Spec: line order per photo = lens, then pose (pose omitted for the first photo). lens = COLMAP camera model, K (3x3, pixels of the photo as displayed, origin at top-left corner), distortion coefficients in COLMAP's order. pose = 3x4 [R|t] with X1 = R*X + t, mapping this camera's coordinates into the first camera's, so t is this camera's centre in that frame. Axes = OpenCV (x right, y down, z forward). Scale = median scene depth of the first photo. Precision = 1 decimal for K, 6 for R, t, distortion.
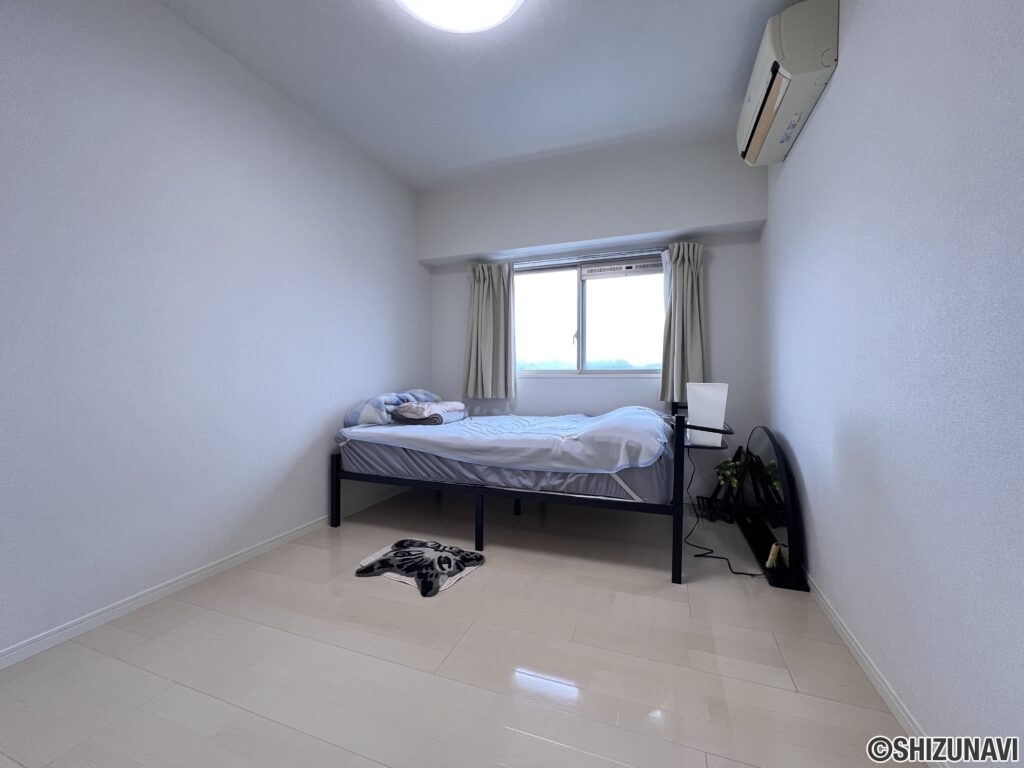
lens RADIAL K [[408.8, 0, 512.9], [0, 408.8, 380.6], [0, 0, 1]] dist [-0.002415, 0.000608]
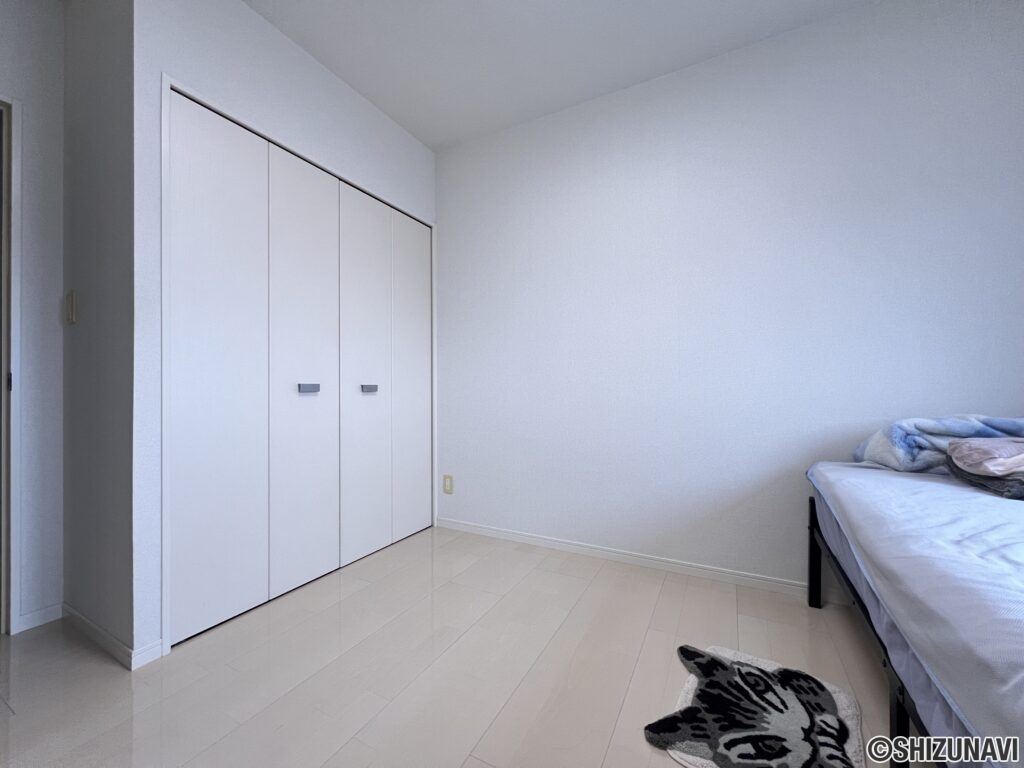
lens RADIAL K [[408.8, 0, 514.2], [0, 408.8, 387.0], [0, 0, 1]] dist [-0.002415, 0.000608]
pose [[-0.158174, -0.002127, -0.987409, 0.369409], [0.005961, 0.999977, -0.003109, -0.003293], [0.987393, -0.006377, -0.158158, 0.751968]]
